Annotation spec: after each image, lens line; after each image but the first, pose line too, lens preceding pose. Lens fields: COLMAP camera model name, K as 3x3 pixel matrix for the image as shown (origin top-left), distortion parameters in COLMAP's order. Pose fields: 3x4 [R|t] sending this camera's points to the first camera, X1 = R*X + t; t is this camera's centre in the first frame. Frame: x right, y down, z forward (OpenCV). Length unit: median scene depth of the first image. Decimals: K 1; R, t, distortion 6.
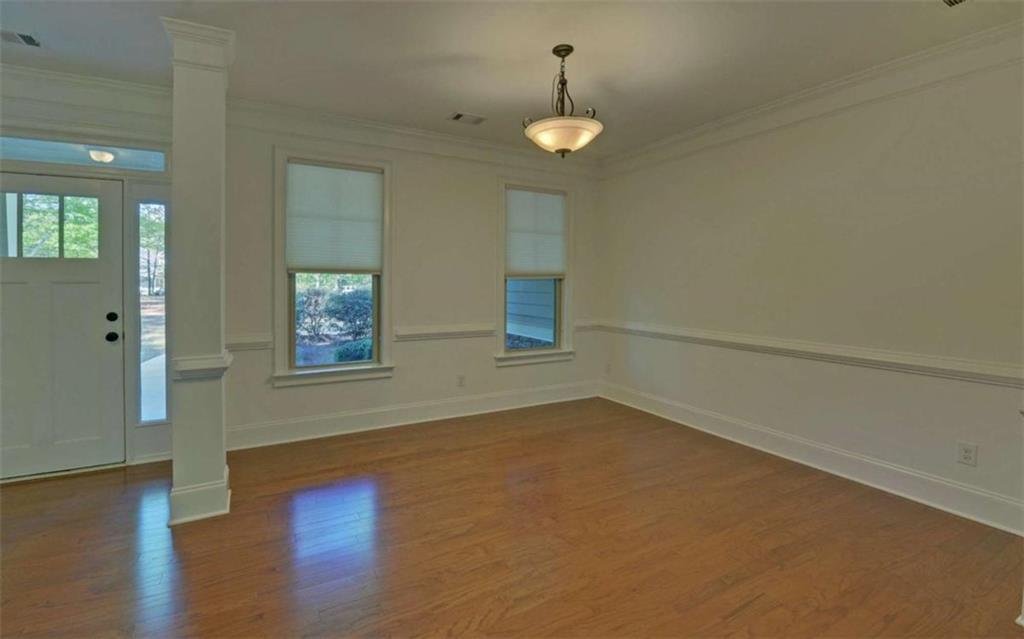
lens RADIAL K [[439.0, 0, 471.4], [0, 439.0, 292.4], [0, 0, 1]] dist [0.000135, -0.000087]
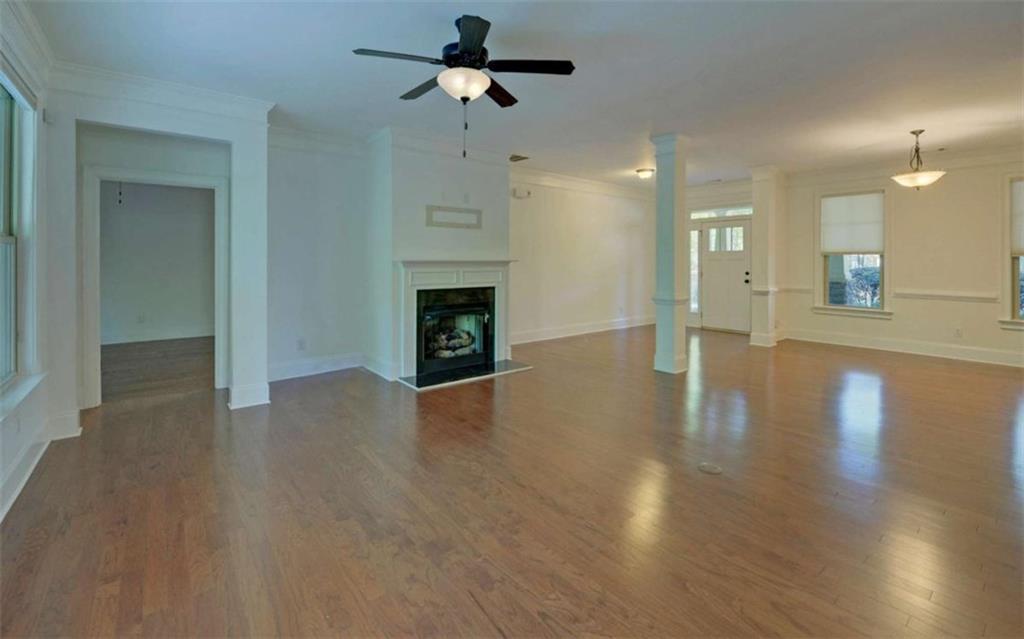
lens RADIAL K [[439.2, 0, 509.1], [0, 439.2, 260.4], [0, 0, 1]] dist [-0.021488, -0.000156]
pose [[0.197682, -0.004402, -0.980256, 1.088679], [-0.026378, 0.999604, -0.009808, 0.032525], [0.979911, 0.027796, 0.197488, -0.672000]]
